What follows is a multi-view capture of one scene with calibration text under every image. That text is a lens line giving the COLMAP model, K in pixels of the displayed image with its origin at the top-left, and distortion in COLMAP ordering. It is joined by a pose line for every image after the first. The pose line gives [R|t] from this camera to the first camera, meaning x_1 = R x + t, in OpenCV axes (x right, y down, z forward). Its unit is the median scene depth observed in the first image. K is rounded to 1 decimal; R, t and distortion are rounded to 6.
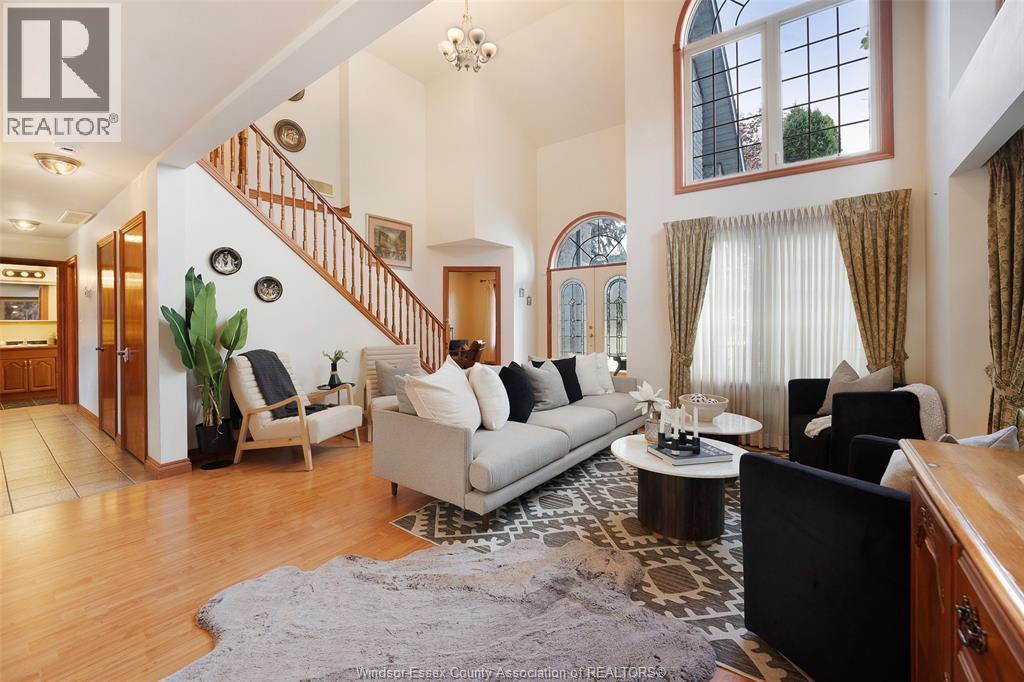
lens RADIAL K [[426.7, 0, 514.2], [0, 426.7, 334.1], [0, 0, 1]] dist [-0.020800, 0.001587]
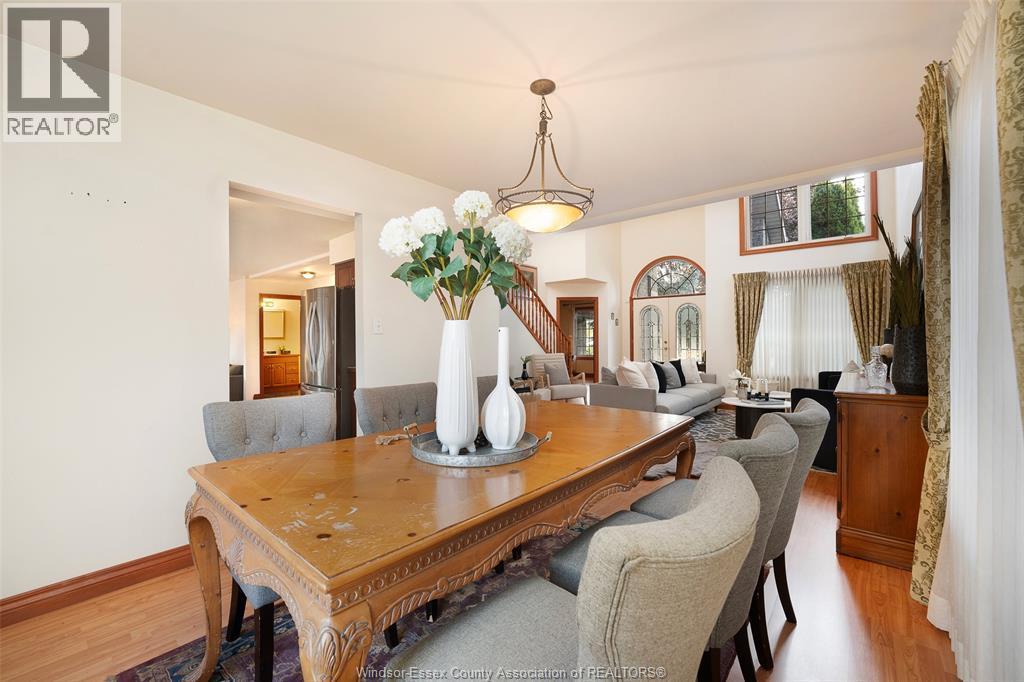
lens RADIAL K [[426.7, 0, 517.8], [0, 426.7, 342.4], [0, 0, 1]] dist [-0.020800, 0.001587]
pose [[0.998424, -0.000623, -0.056112, -0.400713], [-0.000493, 0.999802, -0.019874, 0.022541], [0.056113, 0.019870, 0.998227, -0.681935]]
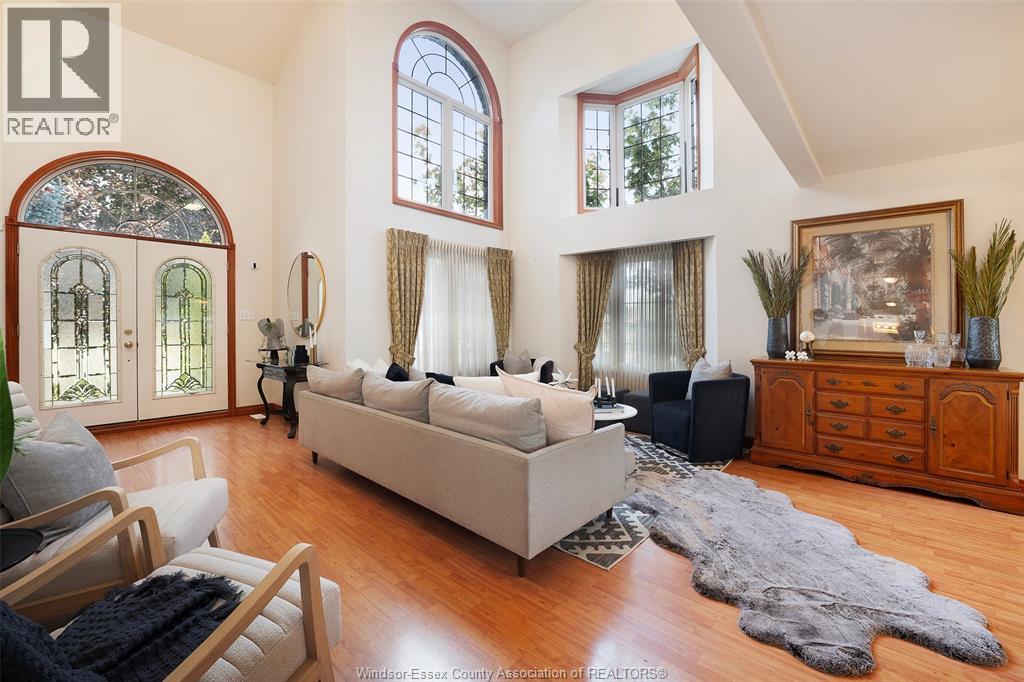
lens RADIAL K [[426.7, 0, 510.7], [0, 426.7, 311.8], [0, 0, 1]] dist [-0.020800, 0.001587]
pose [[0.093104, 0.038446, 0.994914, -0.739786], [0.027457, 0.998775, -0.041164, -0.009025], [-0.995278, 0.031150, 0.091935, 0.720299]]
